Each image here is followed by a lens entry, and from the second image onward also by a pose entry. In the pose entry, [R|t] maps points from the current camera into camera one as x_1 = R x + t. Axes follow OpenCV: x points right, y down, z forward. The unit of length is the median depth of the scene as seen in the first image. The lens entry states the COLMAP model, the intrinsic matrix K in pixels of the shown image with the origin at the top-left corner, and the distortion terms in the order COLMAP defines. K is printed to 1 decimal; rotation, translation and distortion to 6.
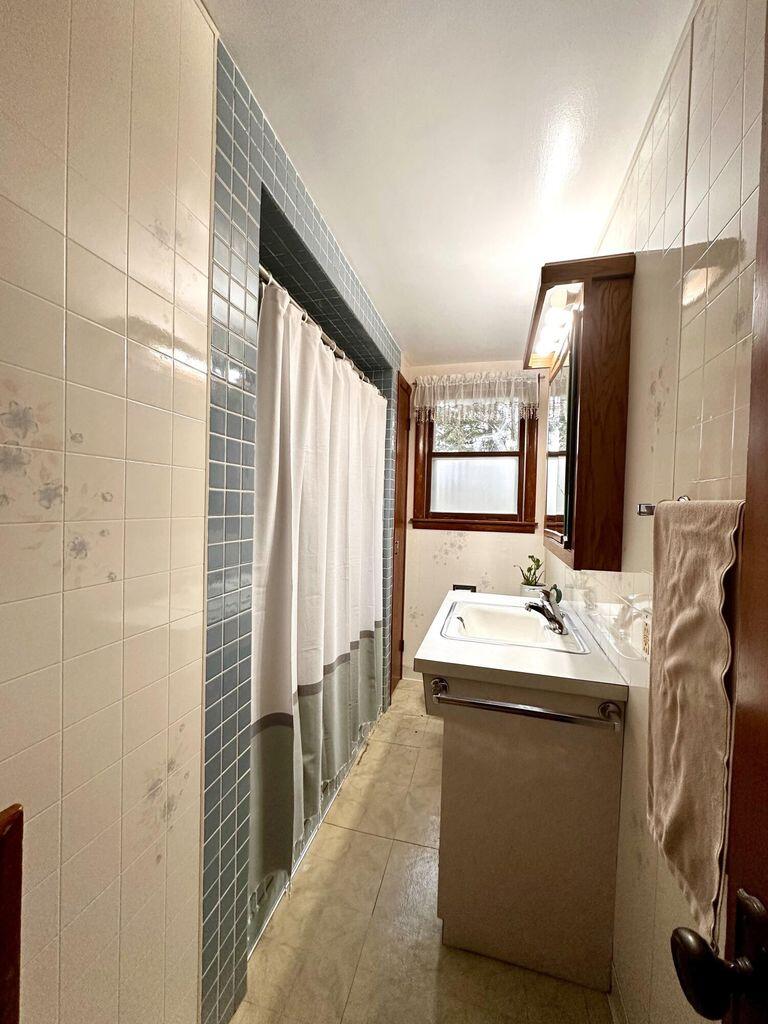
lens RADIAL K [[409.2, 0, 383.0], [0, 409.2, 513.1], [0, 0, 1]] dist [-0.000811, -0.000152]
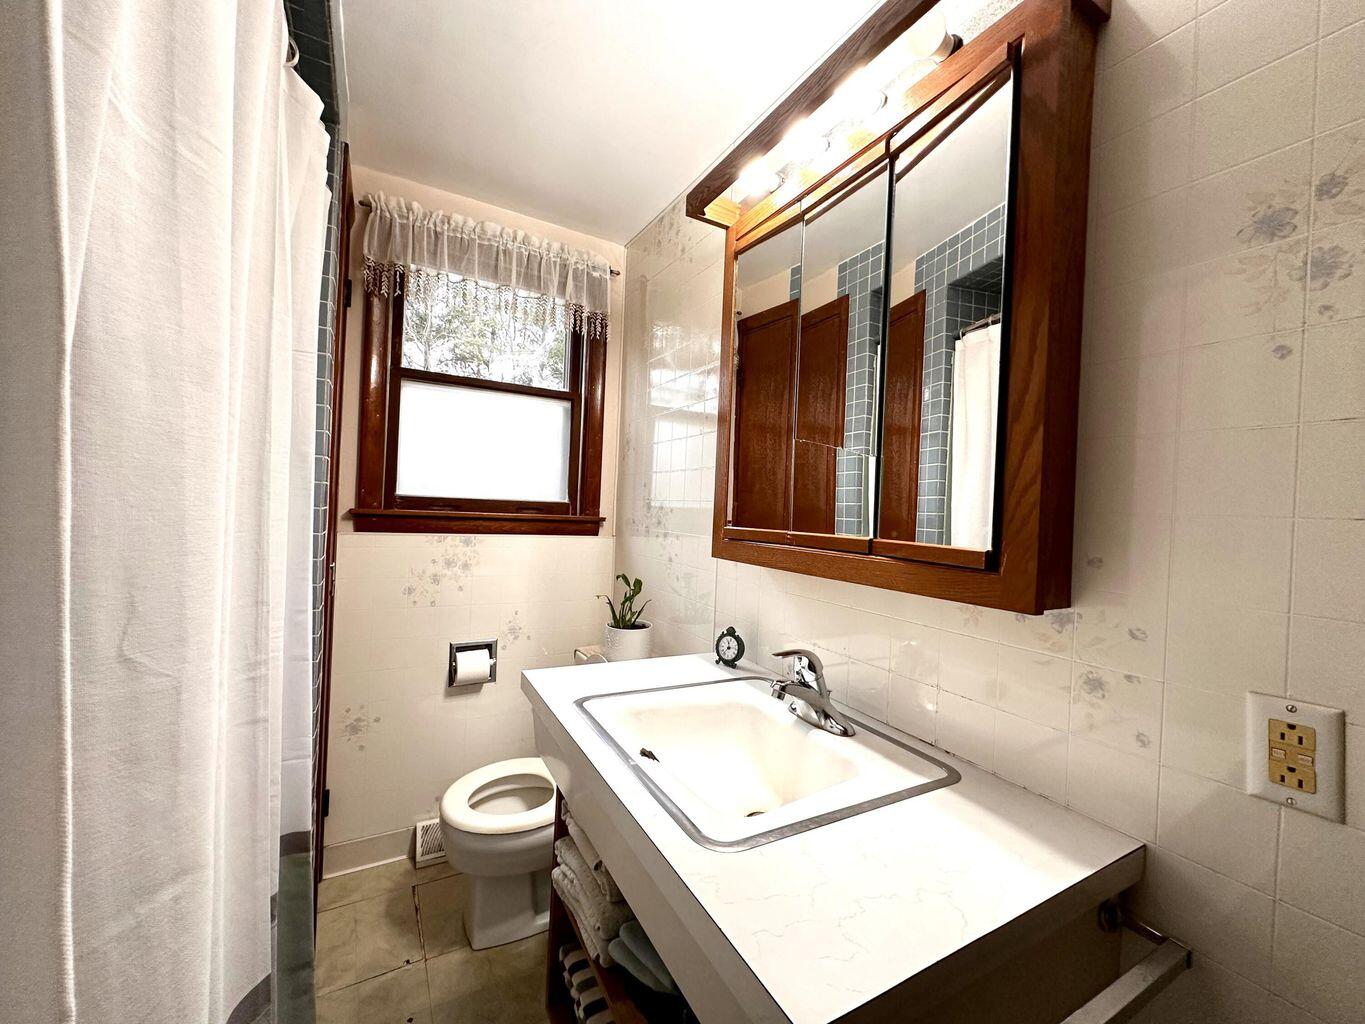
lens RADIAL K [[545.5, 0, 684.6], [0, 545.5, 510.2], [0, 0, 1]] dist [-0.000811, -0.000152]
pose [[0.710066, 0.004019, 0.704123, -0.091128], [-0.010500, 0.999933, 0.004881, 0.008317], [-0.704056, -0.010859, 0.710061, 0.334542]]
